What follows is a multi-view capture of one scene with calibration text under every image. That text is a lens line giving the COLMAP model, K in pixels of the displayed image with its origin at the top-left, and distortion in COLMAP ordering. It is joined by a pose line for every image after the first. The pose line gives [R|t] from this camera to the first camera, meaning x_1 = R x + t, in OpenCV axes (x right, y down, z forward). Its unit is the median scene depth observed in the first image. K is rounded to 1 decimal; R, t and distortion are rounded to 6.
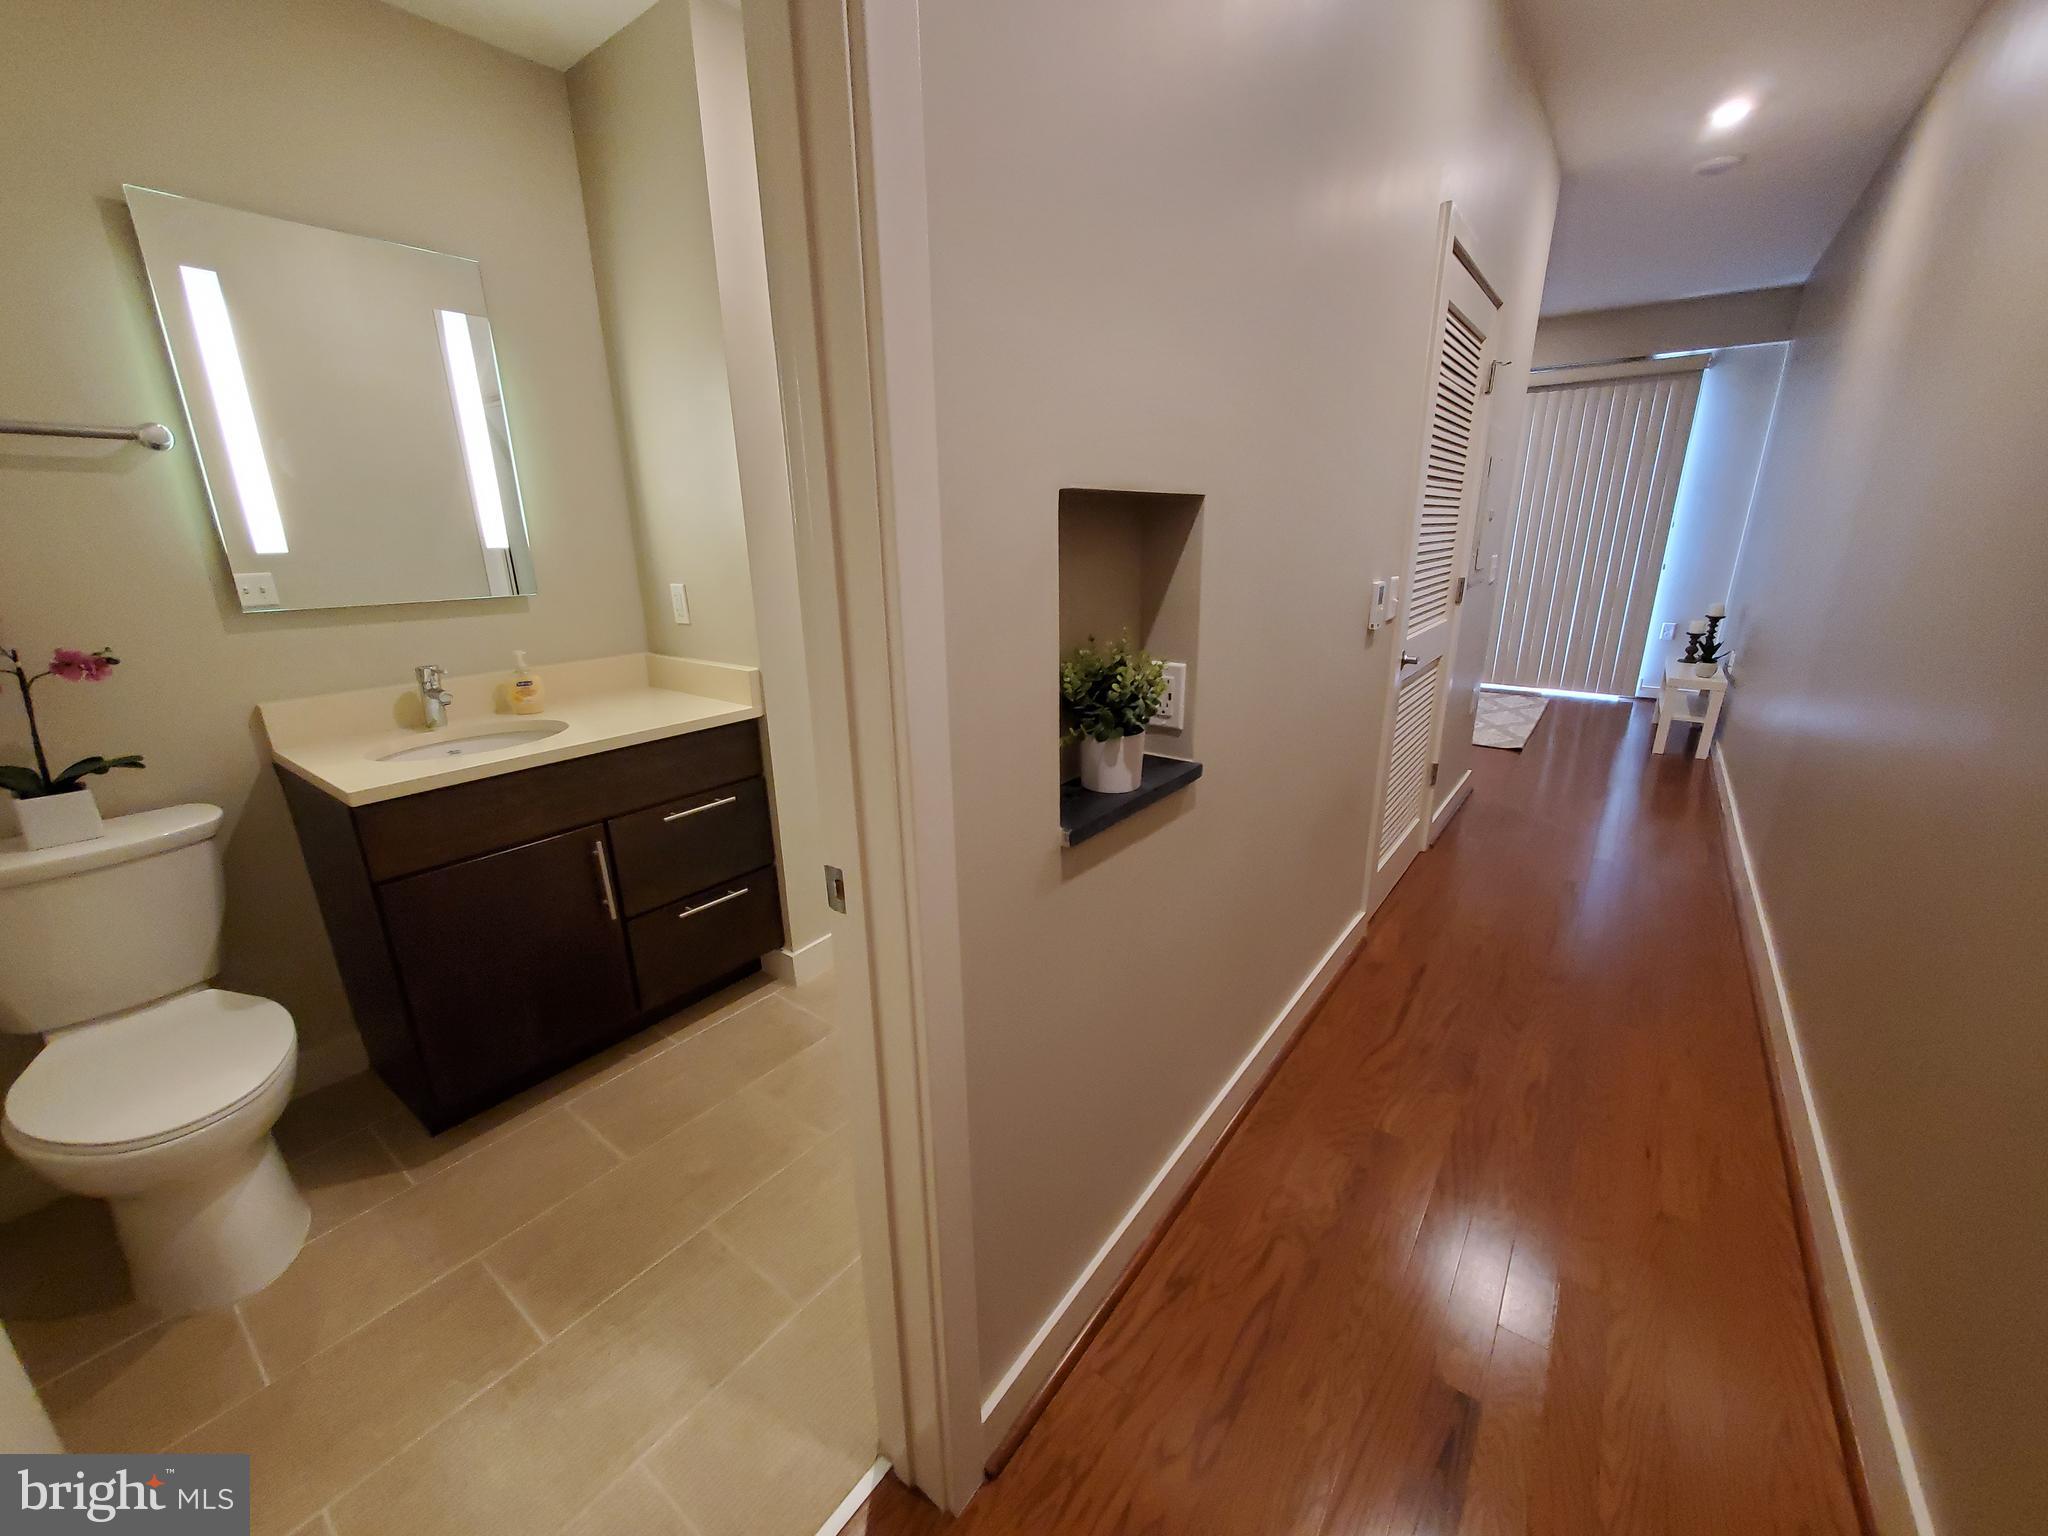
lens RADIAL K [[803.5, 0, 1027.6], [0, 803.5, 767.8], [0, 0, 1]] dist [-0.002126, -0.000466]
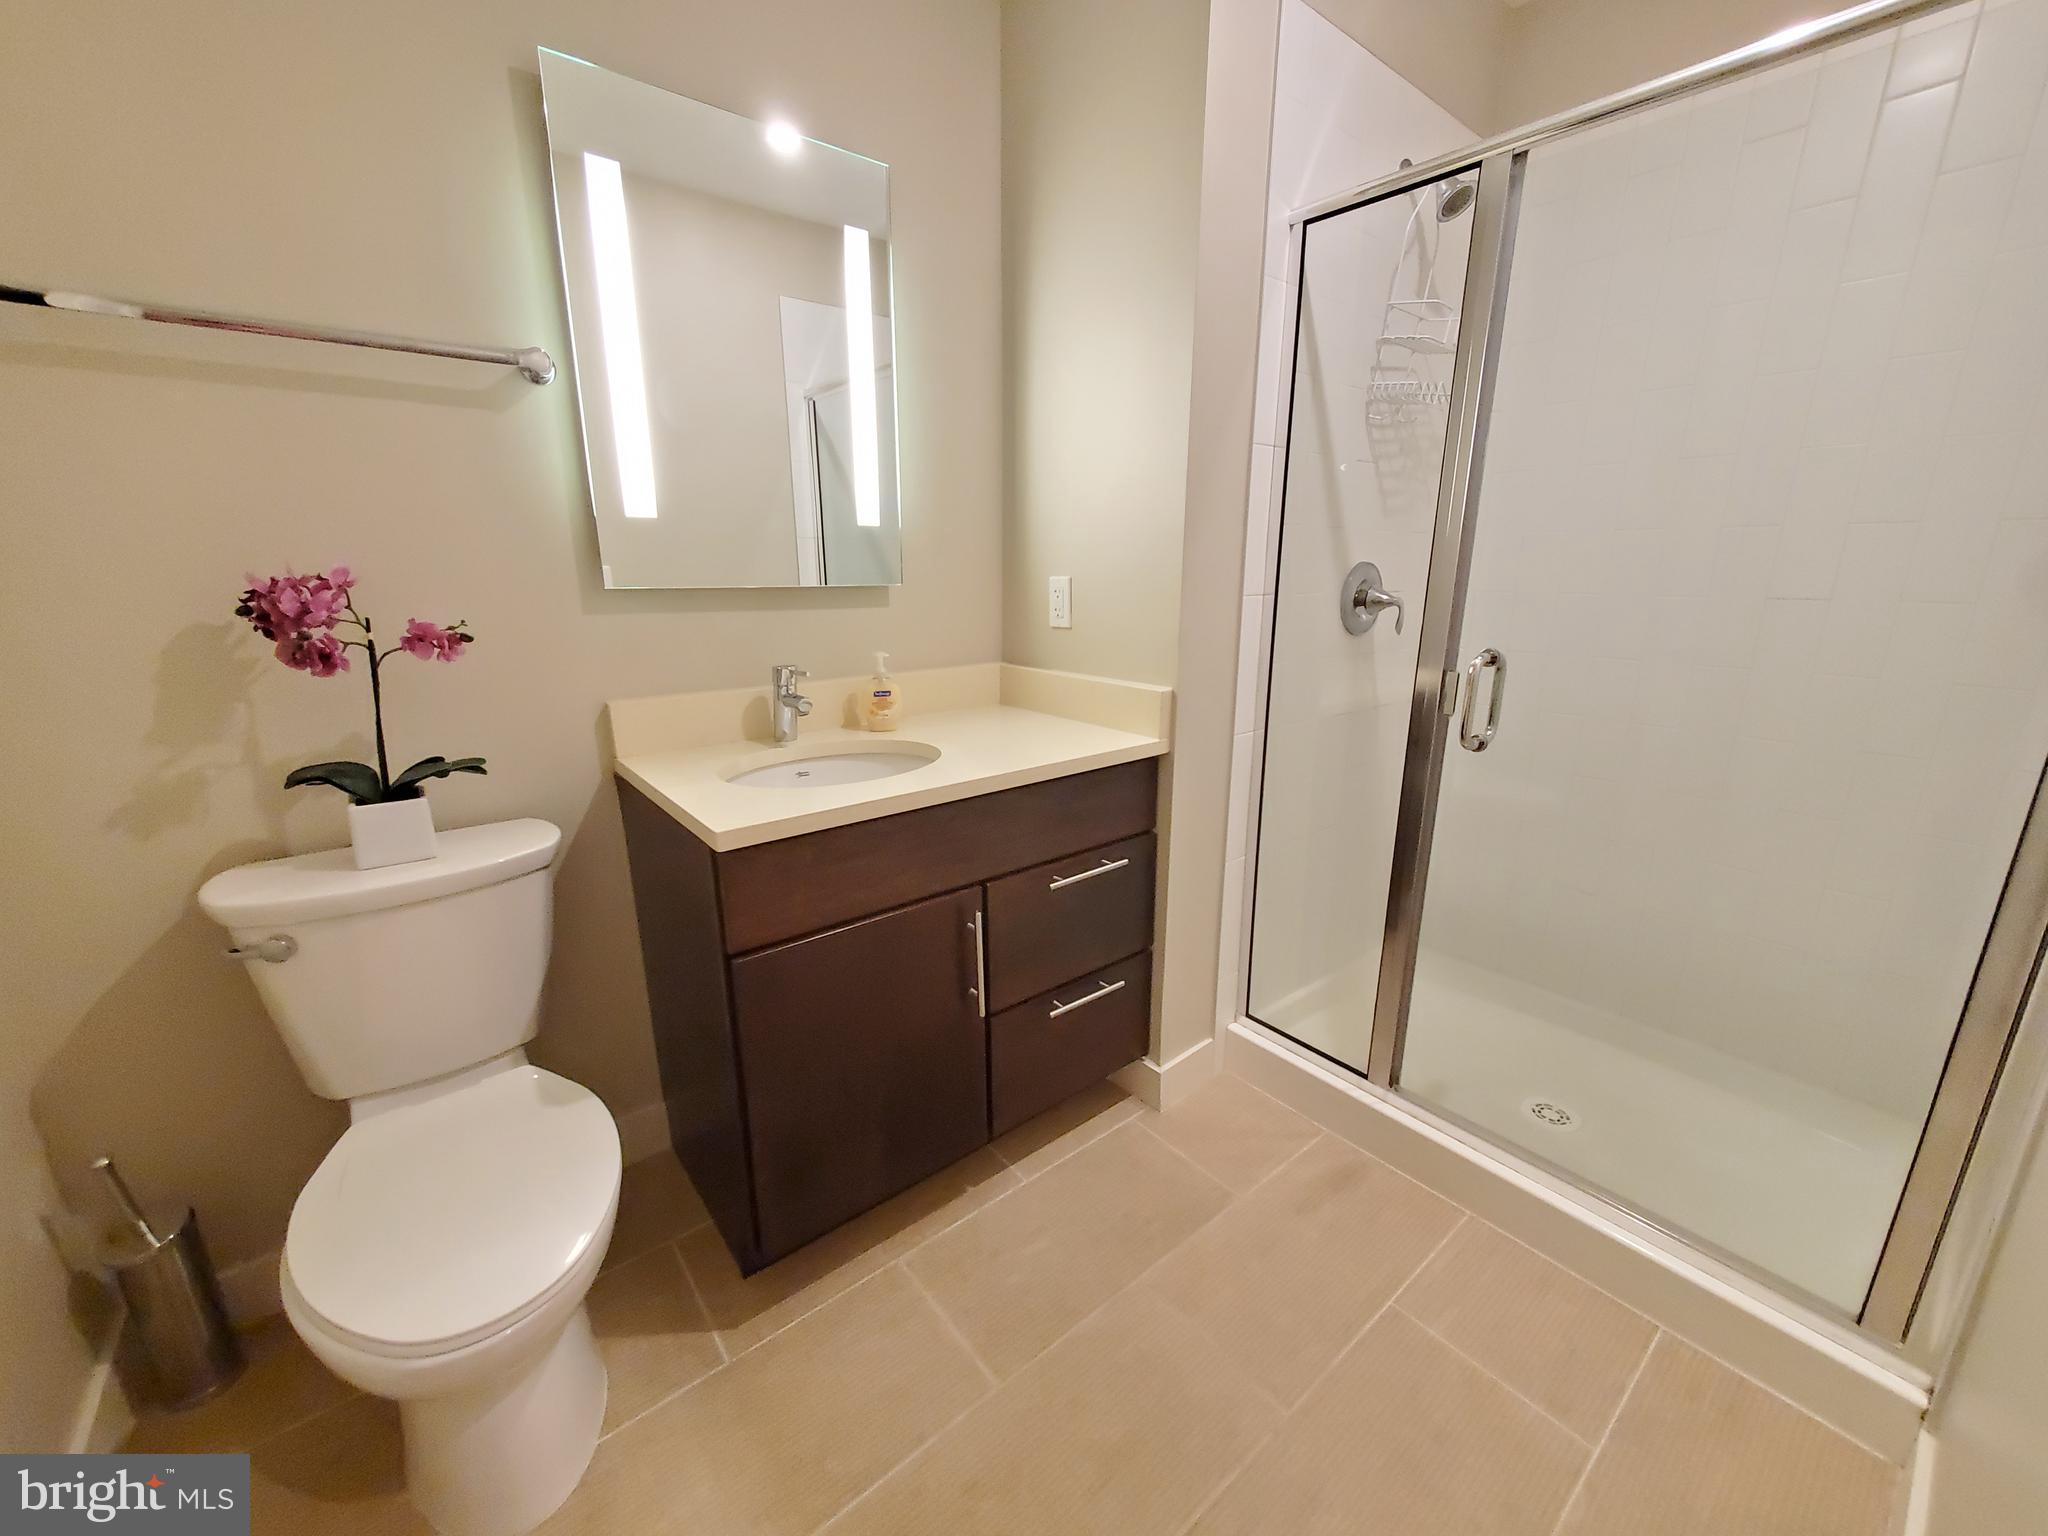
lens RADIAL K [[803.5, 0, 1023.8], [0, 803.5, 772.9], [0, 0, 1]] dist [-0.002126, -0.000466]
pose [[0.967373, 0.073676, -0.242408, -0.356247], [-0.081506, 0.996421, -0.022417, -0.024075], [0.239888, 0.041443, 0.969915, 0.321362]]
